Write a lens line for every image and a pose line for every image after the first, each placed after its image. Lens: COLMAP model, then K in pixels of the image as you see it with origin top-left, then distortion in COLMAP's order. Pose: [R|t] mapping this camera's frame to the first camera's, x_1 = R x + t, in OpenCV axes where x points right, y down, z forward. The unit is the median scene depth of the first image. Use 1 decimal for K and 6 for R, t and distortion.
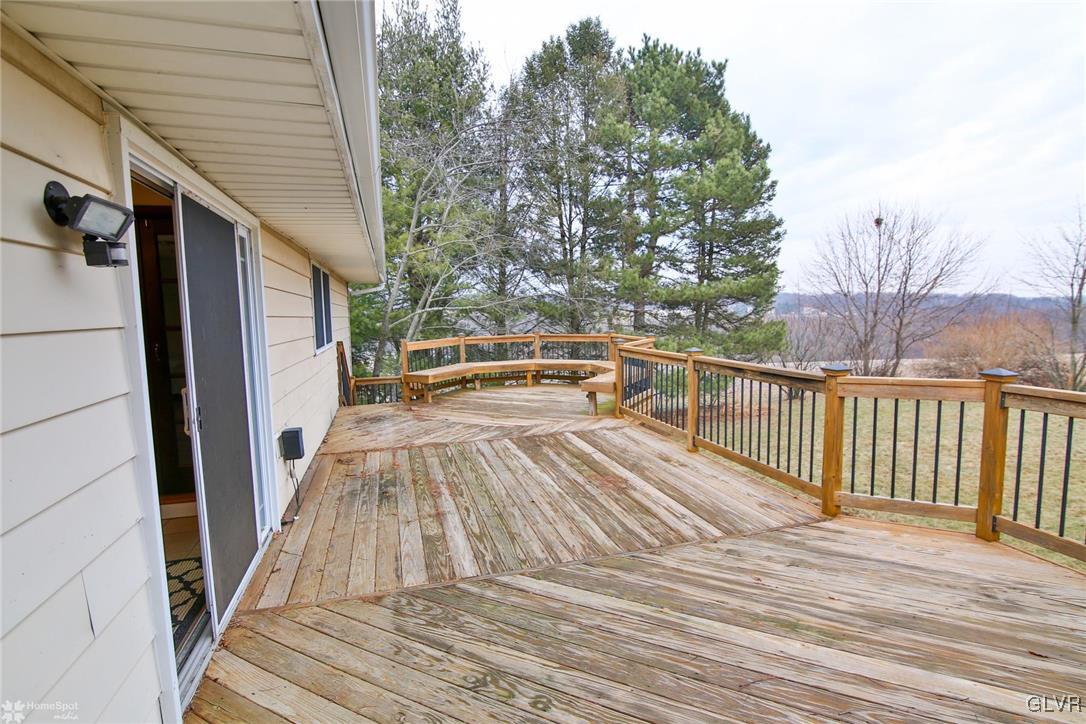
lens RADIAL K [[529.4, 0, 542.9], [0, 529.4, 365.3], [0, 0, 1]] dist [-0.016799, -0.000572]
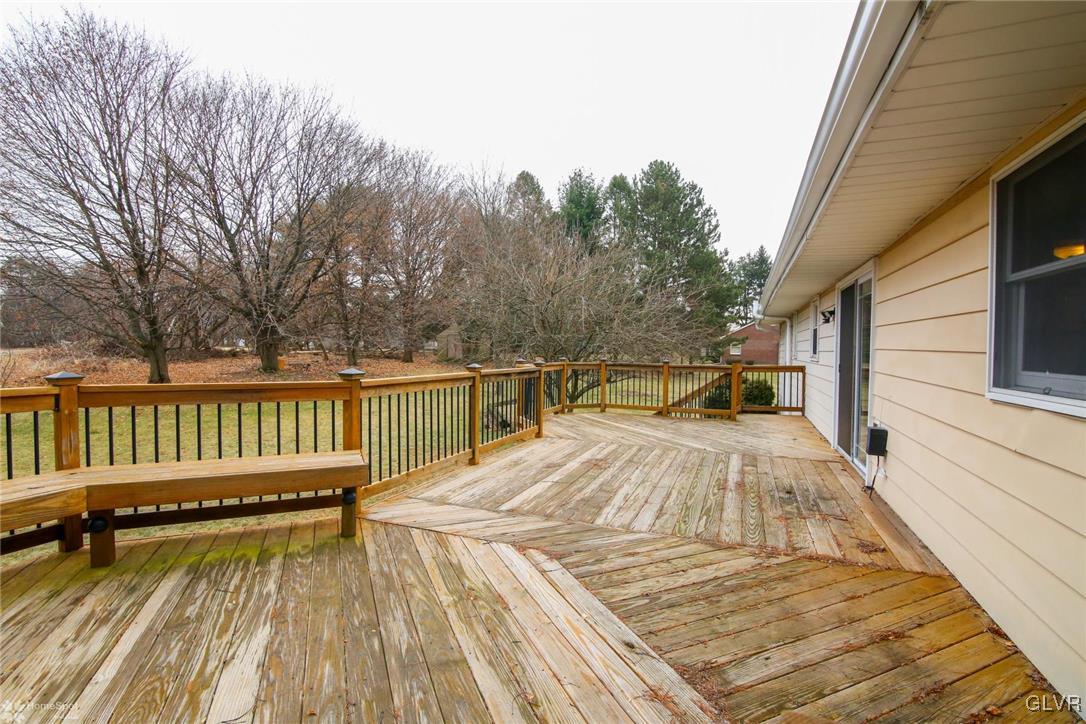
lens RADIAL K [[529.4, 0, 541.4], [0, 529.4, 361.6], [0, 0, 1]] dist [-0.016799, -0.000572]
pose [[-0.797060, 0.000721, 0.603900, -0.502701], [0.069129, 0.993535, 0.090053, -0.136024], [-0.599931, 0.113525, -0.791956, 1.953394]]
